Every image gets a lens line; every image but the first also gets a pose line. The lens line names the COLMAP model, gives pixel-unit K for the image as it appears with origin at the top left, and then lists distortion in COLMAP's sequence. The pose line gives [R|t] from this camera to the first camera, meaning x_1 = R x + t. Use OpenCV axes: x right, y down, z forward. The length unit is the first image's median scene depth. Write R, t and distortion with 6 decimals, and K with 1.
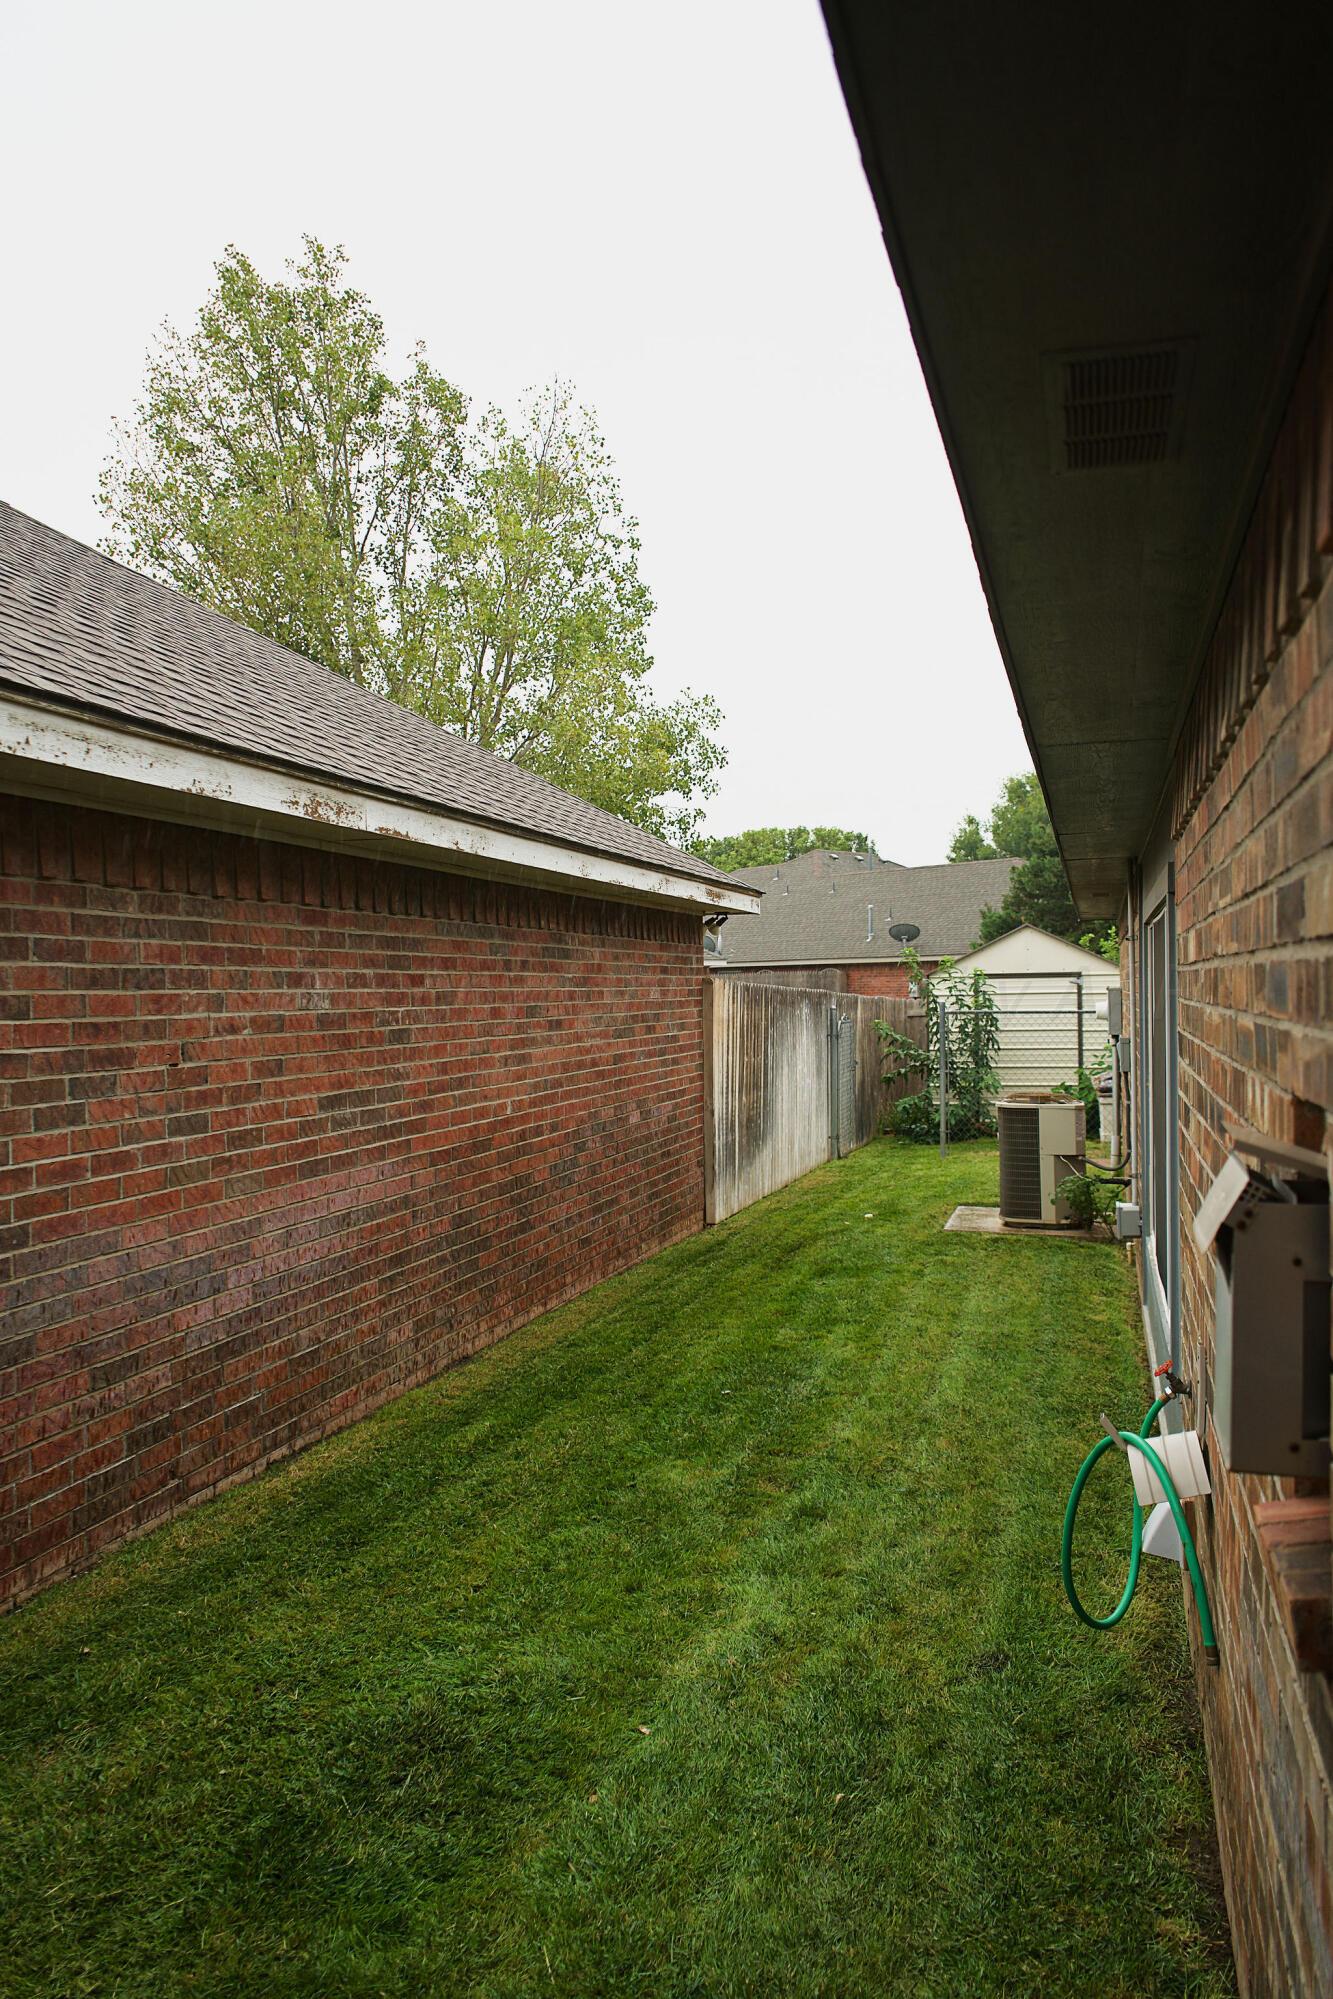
lens RADIAL K [[1589.3, 0, 654.2], [0, 1589.3, 988.0], [0, 0, 1]] dist [-0.026528, 0.024676]
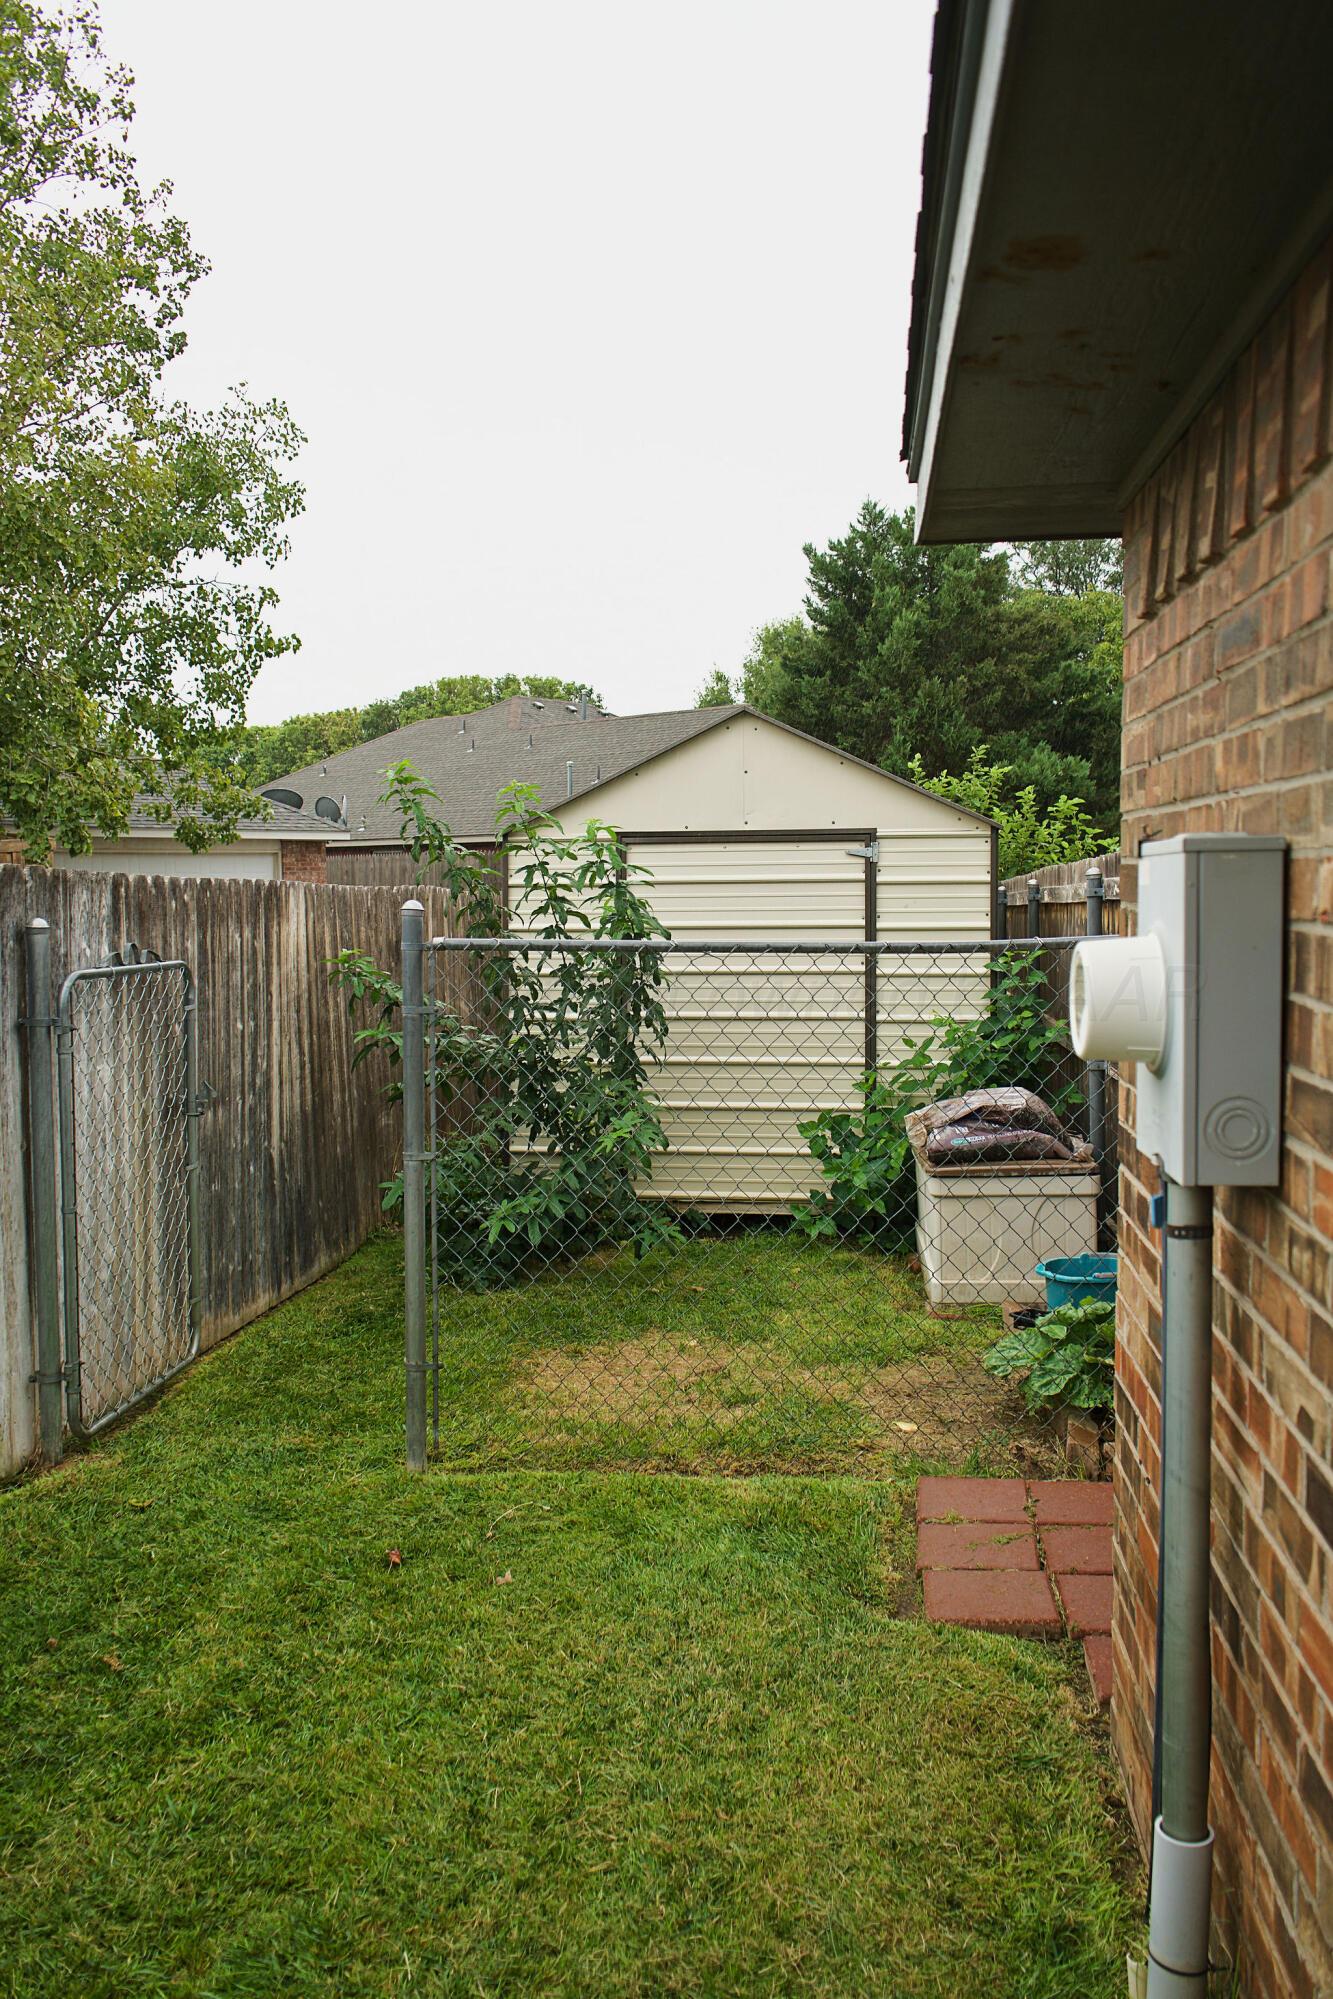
lens RADIAL K [[1589.3, 0, 668.6], [0, 1589.3, 1005.3], [0, 0, 1]] dist [-0.026528, 0.024676]
pose [[0.987834, -0.005936, 0.155398, 0.088522], [-0.006602, 0.996770, 0.080042, 0.001368], [-0.155371, -0.080094, 0.984604, 0.348503]]
